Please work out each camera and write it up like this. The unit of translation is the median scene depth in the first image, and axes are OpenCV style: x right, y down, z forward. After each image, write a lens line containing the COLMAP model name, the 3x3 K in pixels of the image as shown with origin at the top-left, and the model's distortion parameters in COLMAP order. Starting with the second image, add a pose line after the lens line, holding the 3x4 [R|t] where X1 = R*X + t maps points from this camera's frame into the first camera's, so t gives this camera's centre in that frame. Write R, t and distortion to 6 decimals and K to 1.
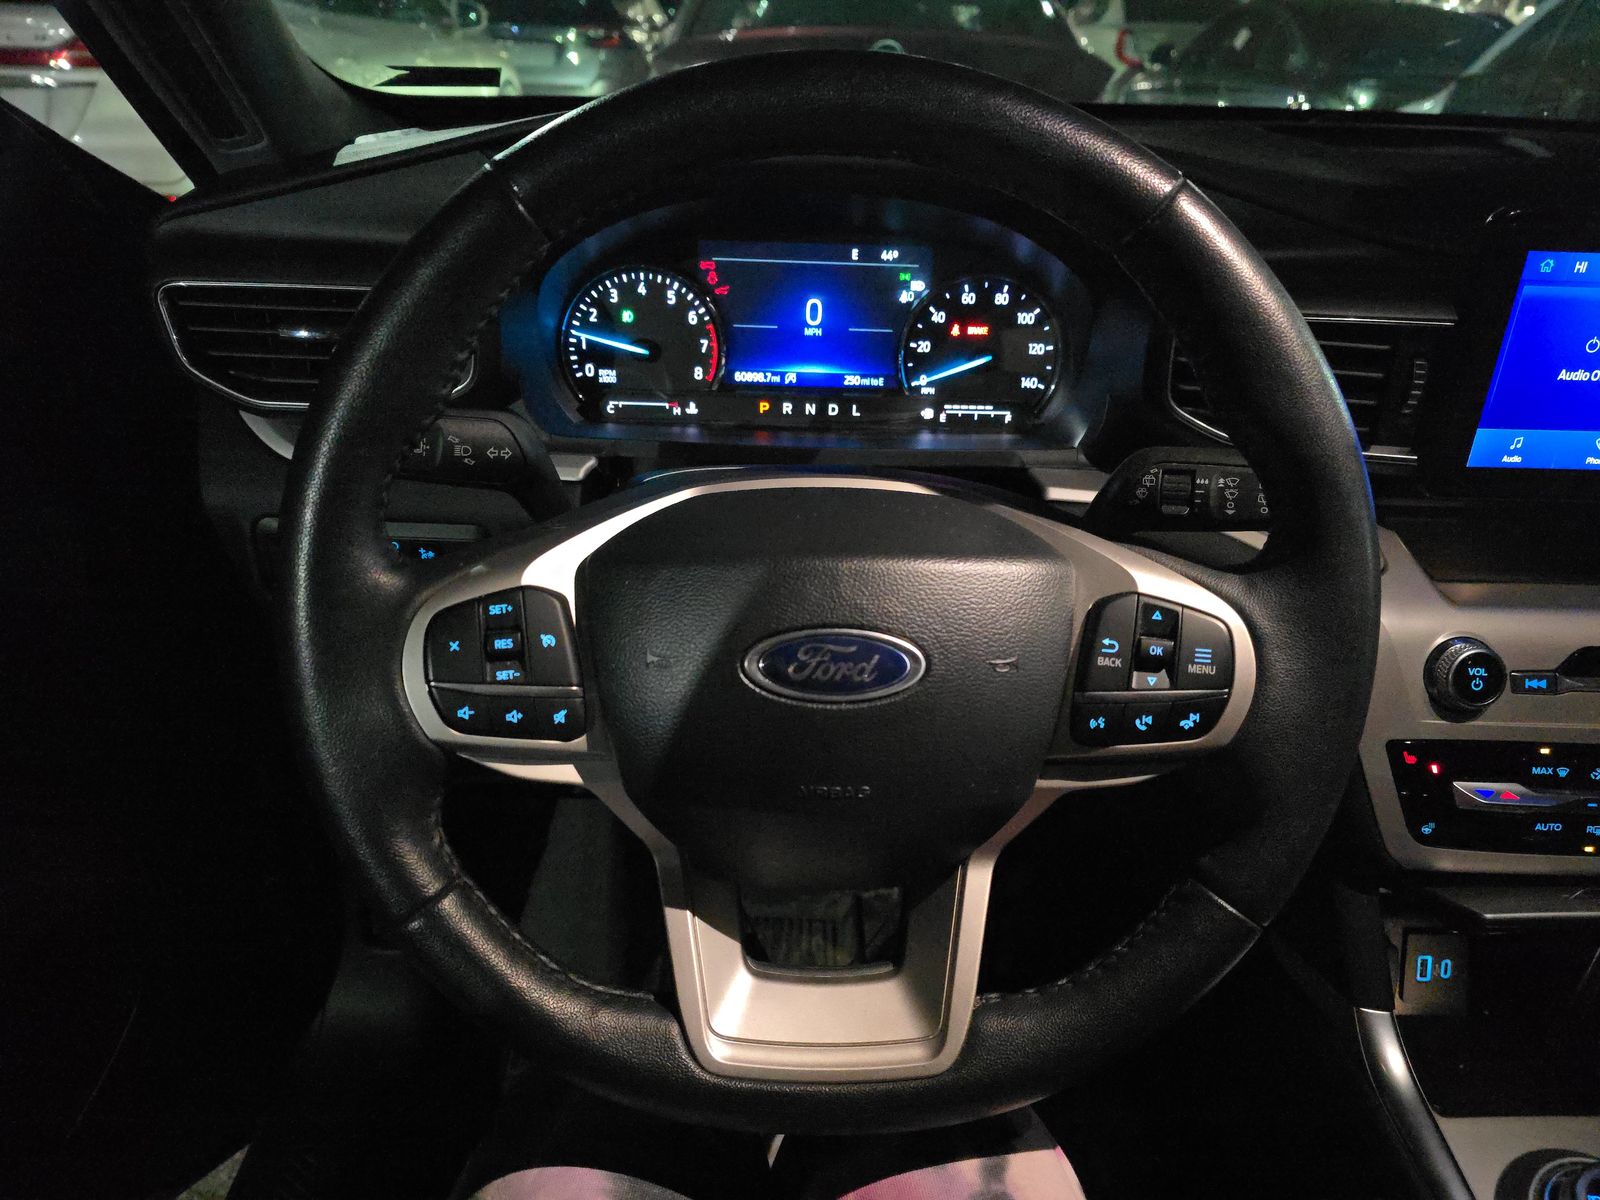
lens RADIAL K [[1081.2, 0, 793.9], [0, 1081.2, 599.2], [0, 0, 1]] dist [0.078325, -0.000368]
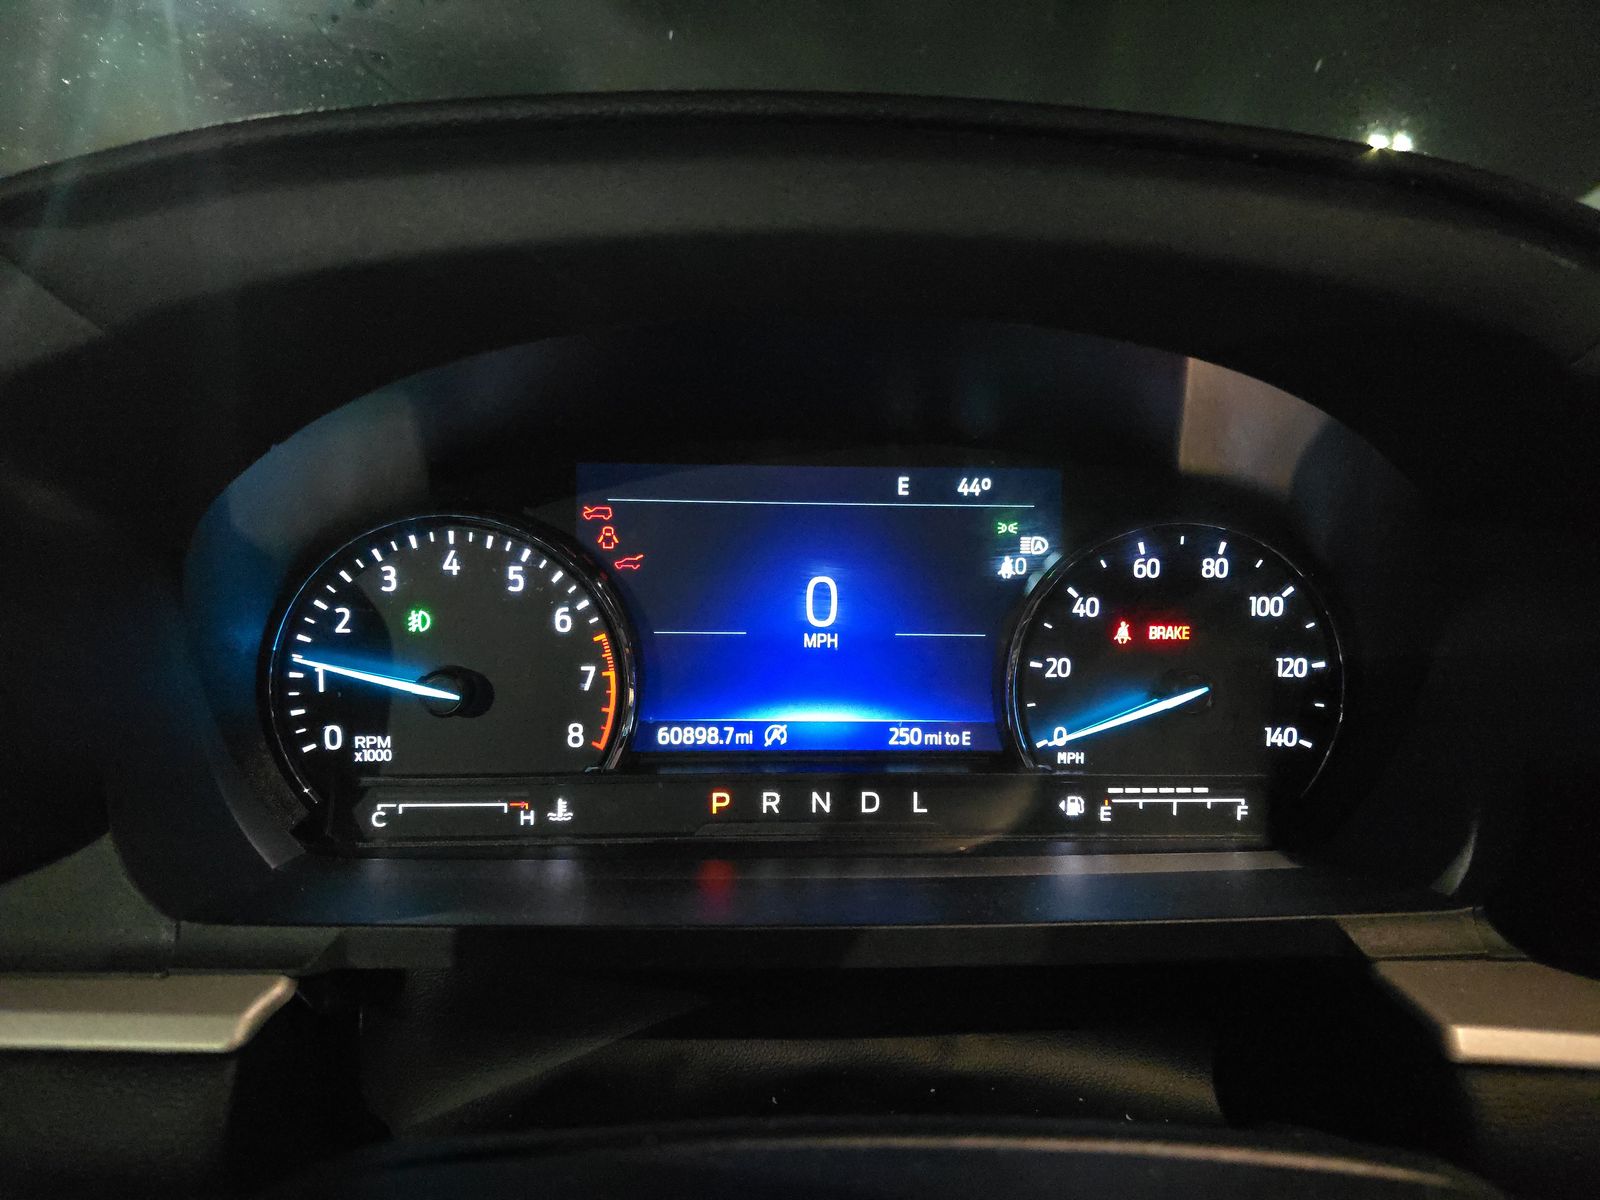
lens RADIAL K [[1081.2, 0, 795.3], [0, 1081.2, 593.7], [0, 0, 1]] dist [0.078325, -0.000368]
pose [[0.998841, -0.022391, 0.042595, -0.013548], [0.032218, 0.968652, -0.246325, -0.150899], [-0.035744, 0.247412, 0.968251, 0.539995]]
